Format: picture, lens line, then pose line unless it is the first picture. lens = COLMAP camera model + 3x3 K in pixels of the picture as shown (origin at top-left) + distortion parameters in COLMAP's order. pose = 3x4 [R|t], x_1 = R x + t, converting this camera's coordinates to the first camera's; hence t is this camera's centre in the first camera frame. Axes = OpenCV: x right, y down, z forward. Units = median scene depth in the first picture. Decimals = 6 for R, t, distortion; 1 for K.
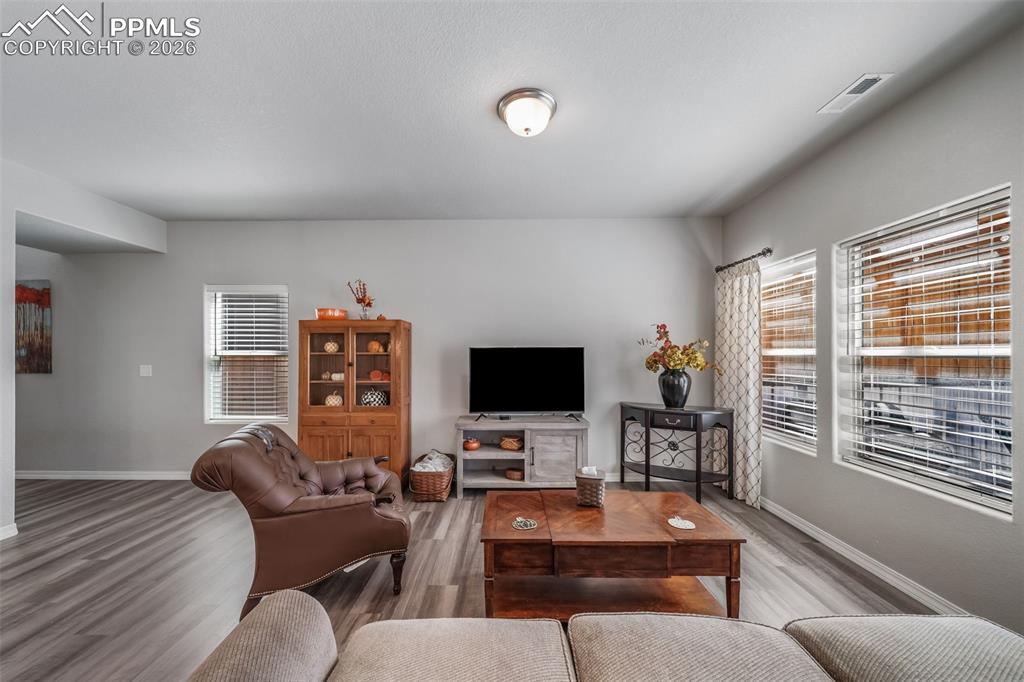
lens RADIAL K [[356.9, 0, 509.0], [0, 356.9, 354.6], [0, 0, 1]] dist [0.001050, -0.000018]
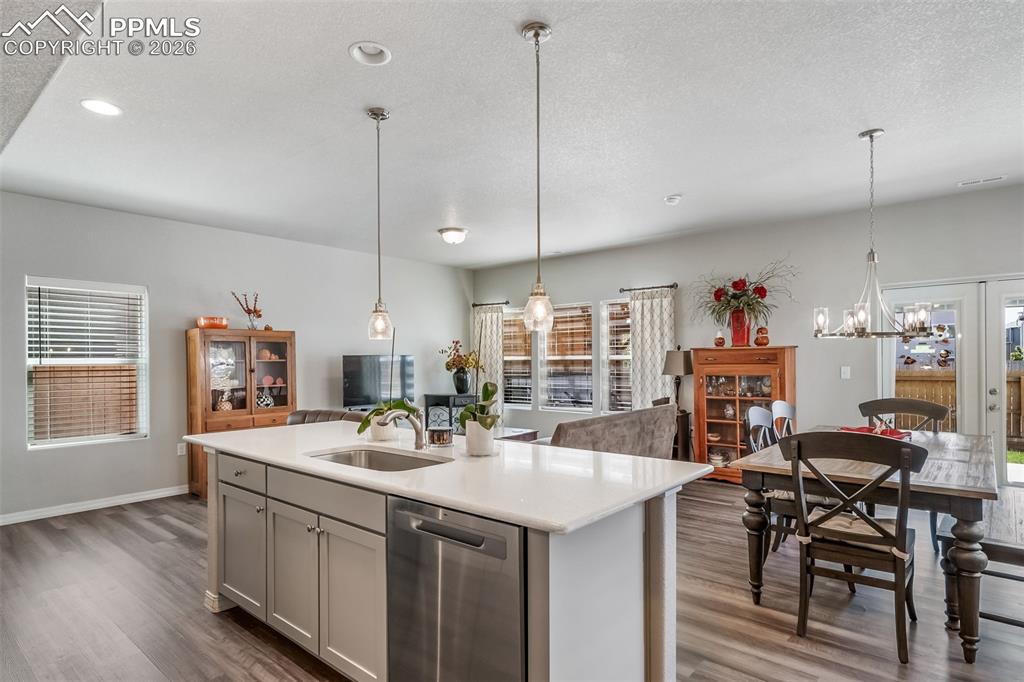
lens RADIAL K [[546.7, 0, 493.4], [0, 546.7, 359.7], [0, 0, 1]] dist [0.005435, 0.001548]
pose [[0.654391, -0.005586, 0.756135, -1.275511], [0.008328, 0.999965, 0.000179, -0.000209], [-0.756110, 0.006180, 0.654415, -0.678784]]
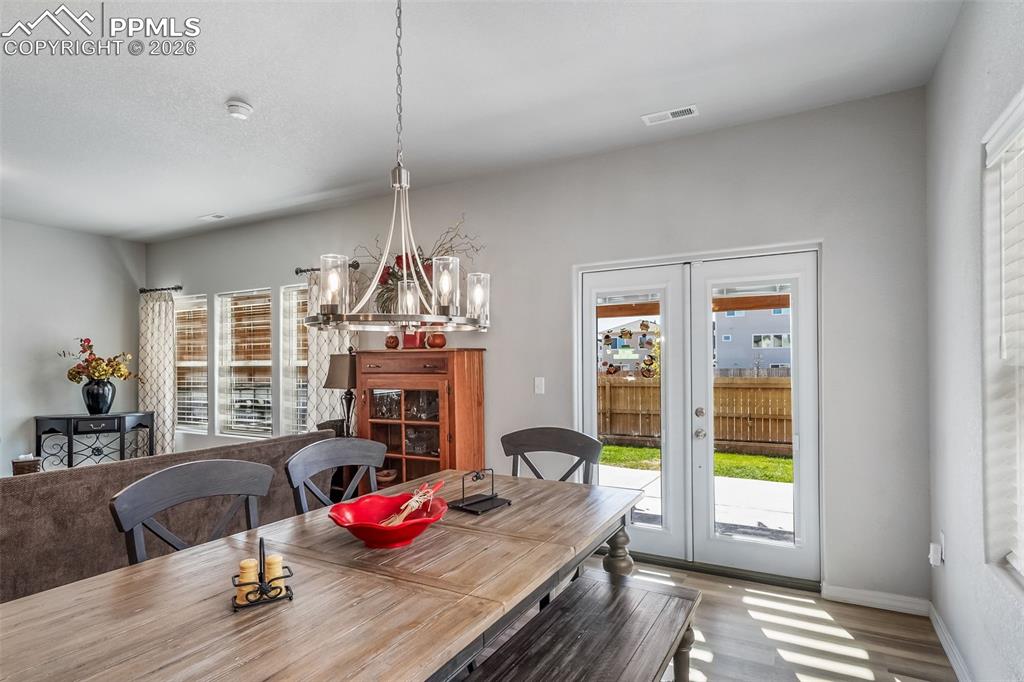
lens RADIAL K [[546.7, 0, 493.4], [0, 546.7, 359.7], [0, 0, 1]] dist [0.005435, 0.001548]
pose [[0.484961, 0.004540, 0.874524, -0.431268], [0.005576, 0.999950, -0.008283, 0.000553], [-0.874518, 0.008893, 0.484912, -0.895571]]
